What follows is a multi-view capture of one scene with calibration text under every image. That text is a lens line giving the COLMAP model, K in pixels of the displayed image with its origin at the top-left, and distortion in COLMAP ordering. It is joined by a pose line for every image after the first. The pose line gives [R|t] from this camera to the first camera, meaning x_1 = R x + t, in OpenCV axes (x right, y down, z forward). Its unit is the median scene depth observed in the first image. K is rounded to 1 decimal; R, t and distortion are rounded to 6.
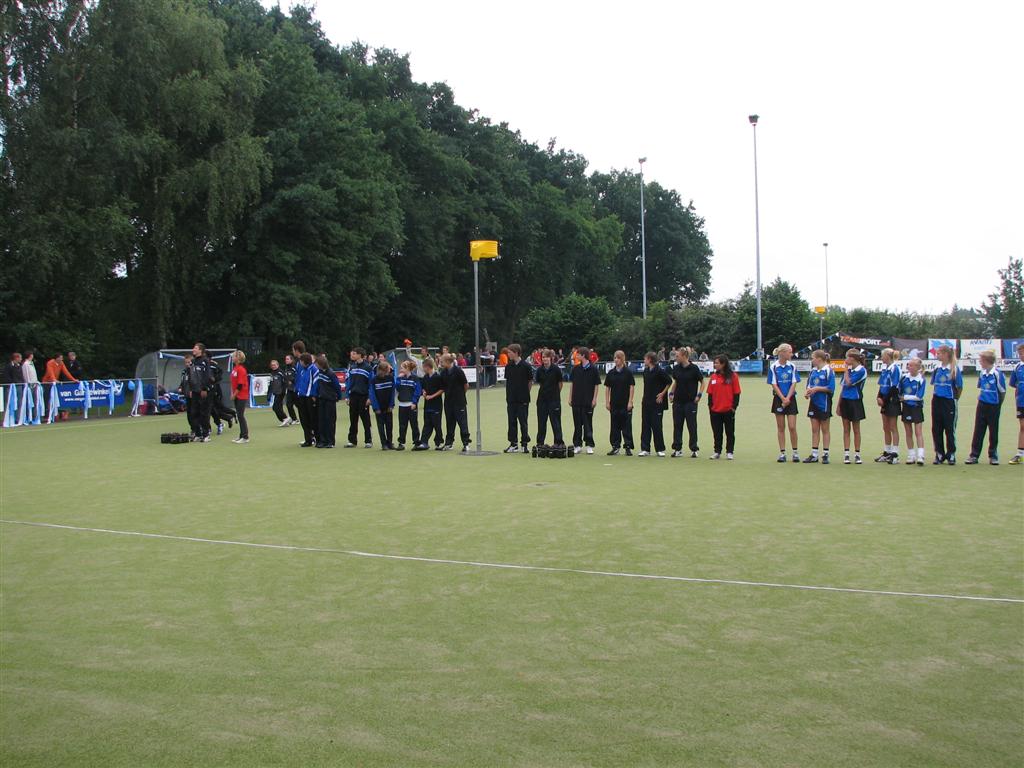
lens RADIAL K [[1122.3, 0, 494.6], [0, 1122.3, 394.5], [0, 0, 1]] dist [-0.186601, 0.258709]
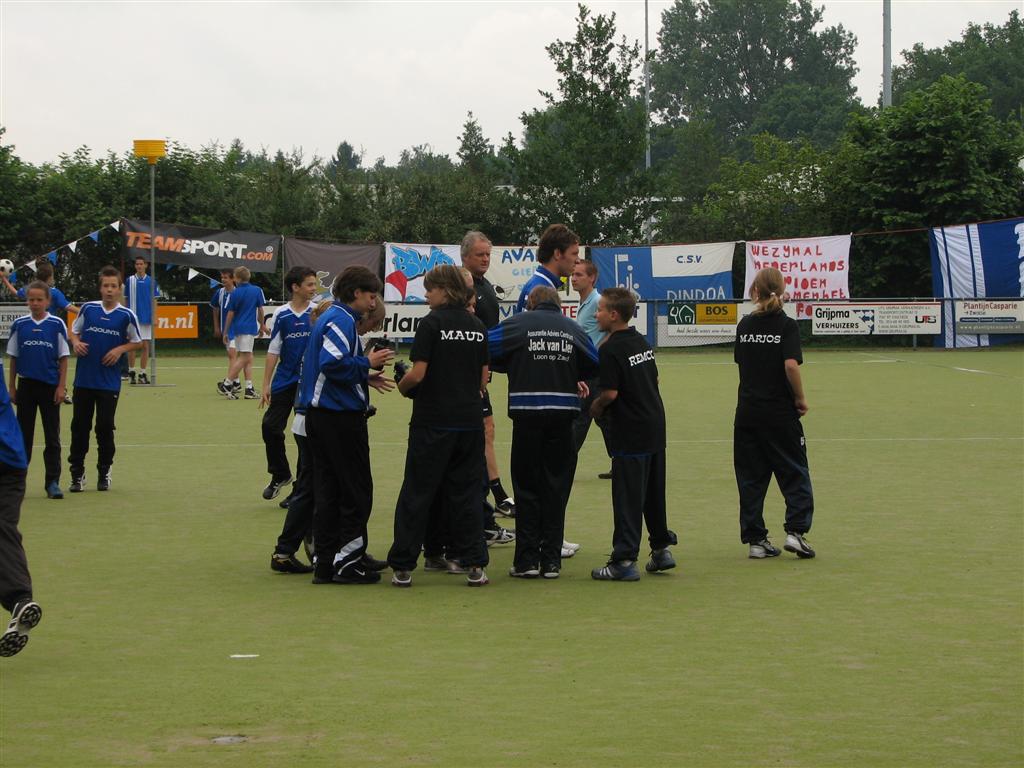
lens RADIAL K [[3428.7, 0, 432.2], [0, 3428.7, 386.6], [0, 0, 1]] dist [0.378009, -2.458579]
pose [[0.889307, -0.007968, 0.457241, -0.073139], [0.011214, 0.999928, -0.004386, -0.001068], [-0.457173, 0.009028, 0.889332, 0.043828]]
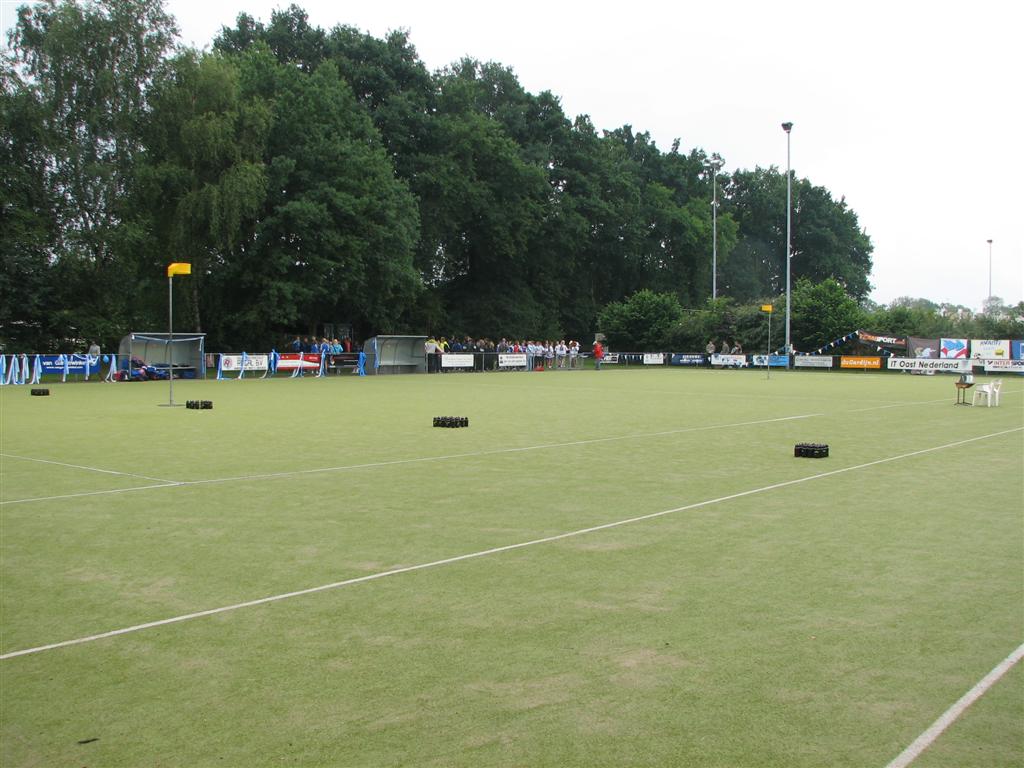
lens RADIAL K [[1132.0, 0, 509.6], [0, 1132.0, 405.8], [0, 0, 1]] dist [-0.126783, 0.031735]
pose [[0.973553, 0.035610, -0.225667, 0.224008], [-0.031268, 0.999251, 0.022787, 0.001299], [0.226309, -0.015128, 0.973938, -0.105315]]
